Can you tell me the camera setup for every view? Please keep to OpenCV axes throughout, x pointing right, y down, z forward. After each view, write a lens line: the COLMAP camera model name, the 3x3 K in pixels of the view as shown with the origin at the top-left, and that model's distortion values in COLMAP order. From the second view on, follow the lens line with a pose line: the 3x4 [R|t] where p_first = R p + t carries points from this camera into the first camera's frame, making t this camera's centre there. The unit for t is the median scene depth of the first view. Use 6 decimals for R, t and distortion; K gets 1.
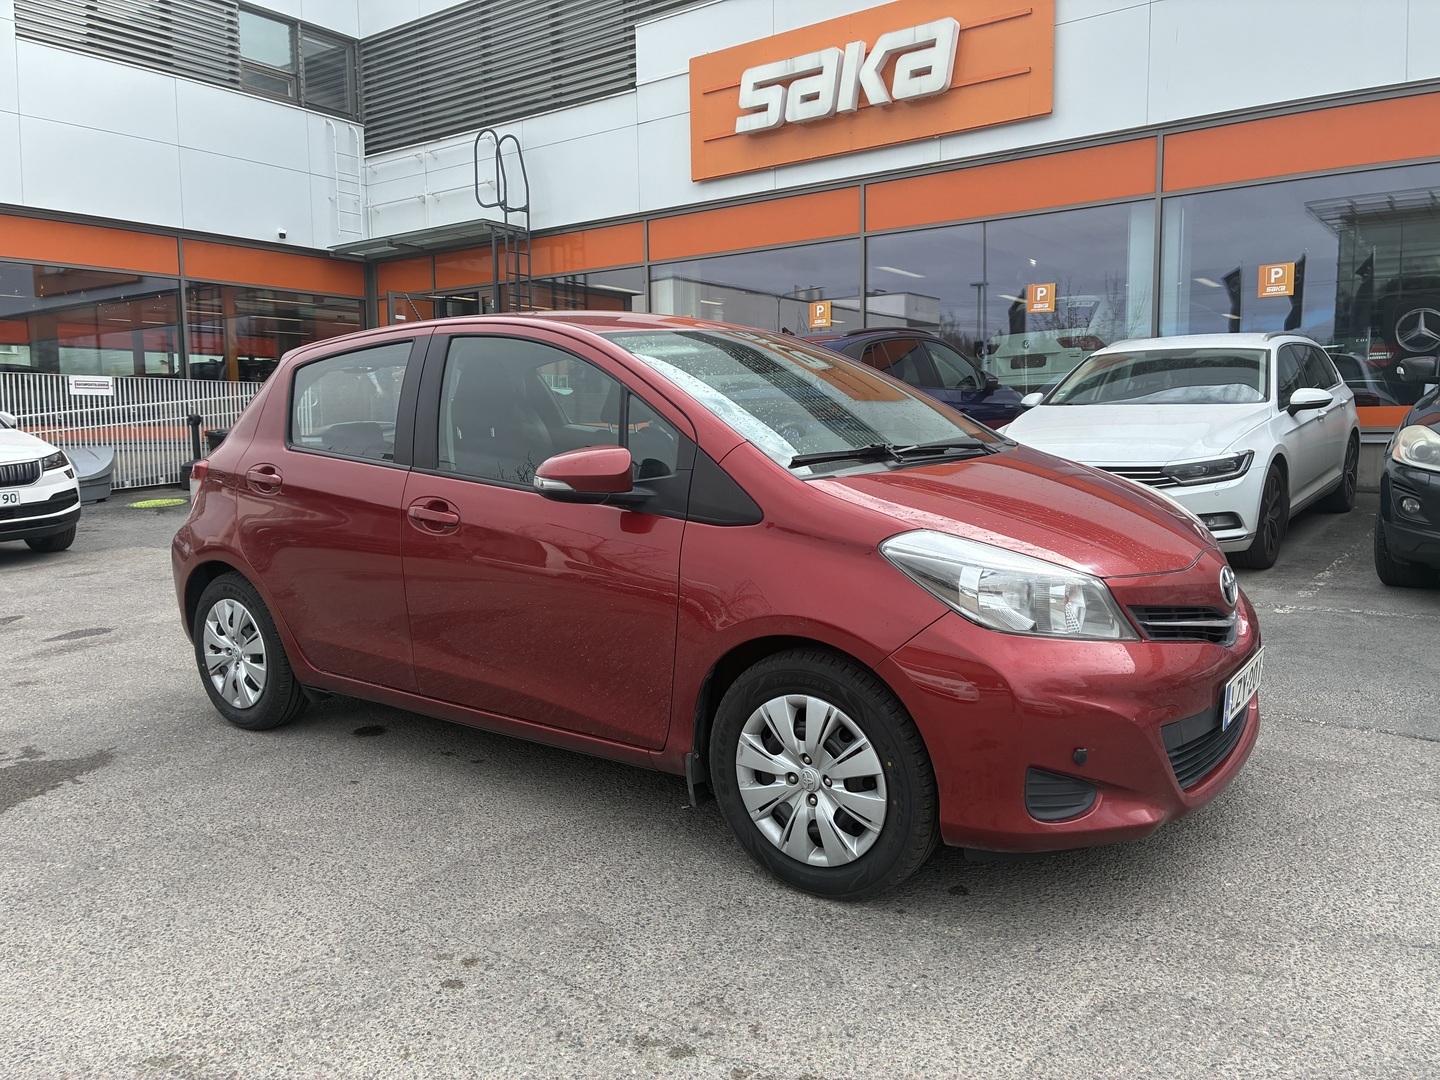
lens RADIAL K [[1062.8, 0, 725.7], [0, 1062.8, 533.5], [0, 0, 1]] dist [0.014241, 0.002371]
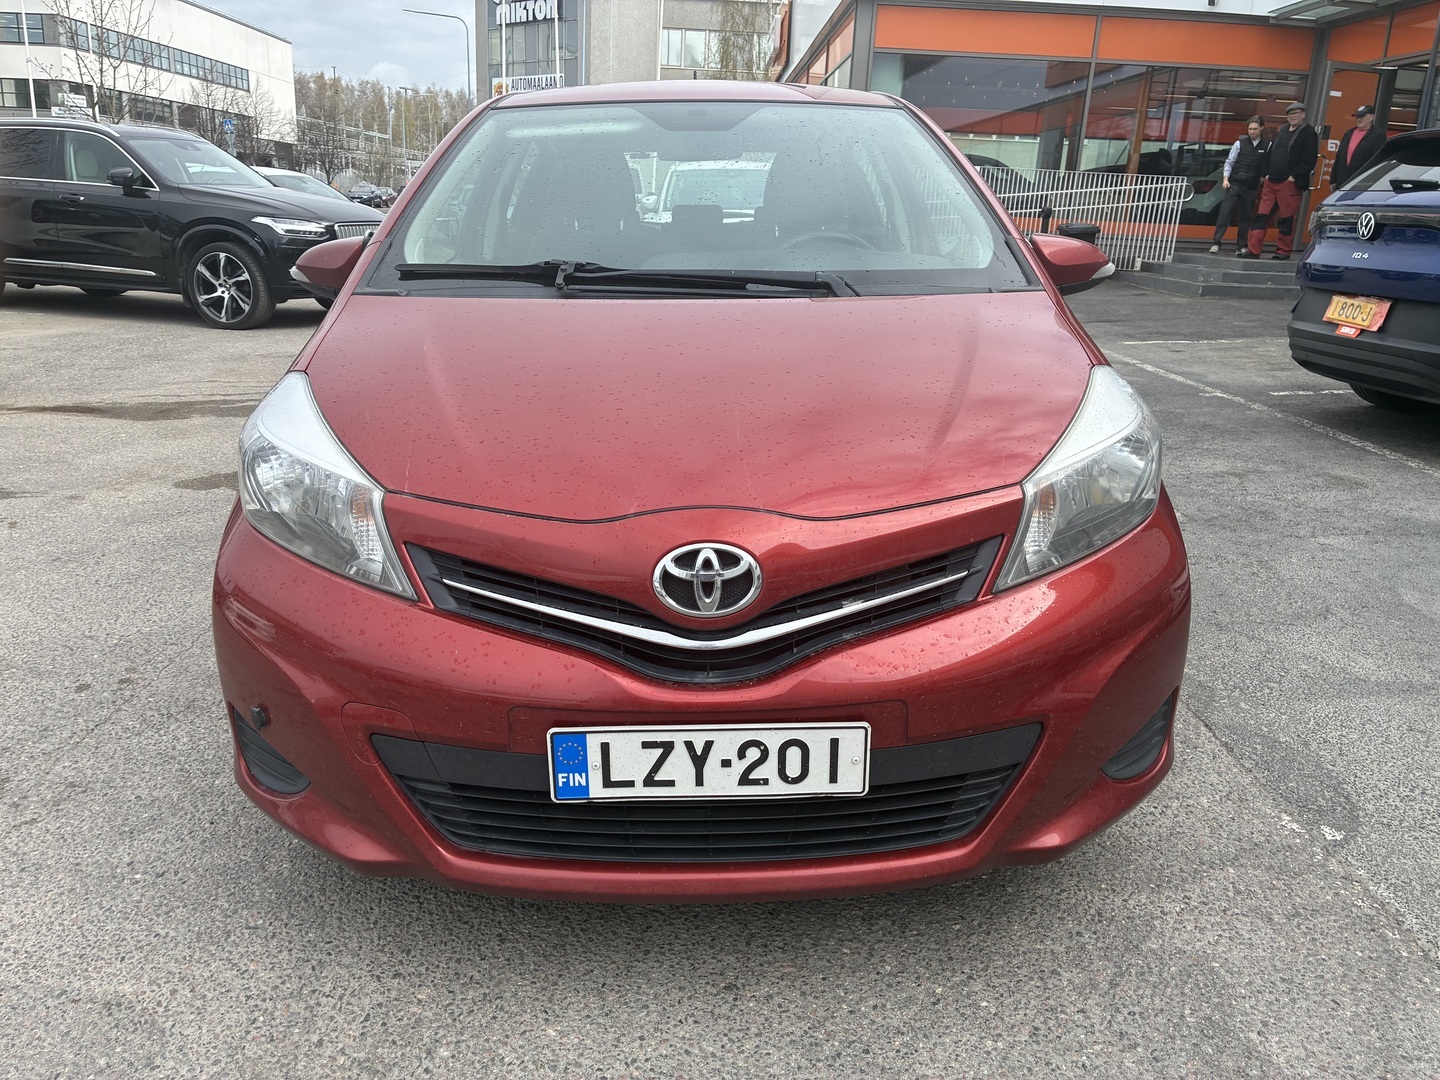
lens RADIAL K [[1062.8, 0, 721.0], [0, 1062.8, 539.8], [0, 0, 1]] dist [0.014241, 0.002371]
pose [[0.624690, 0.266720, -0.733909, 0.113707], [-0.124914, 0.961887, 0.243248, -0.013137], [0.770817, -0.060279, 0.634199, 0.088527]]
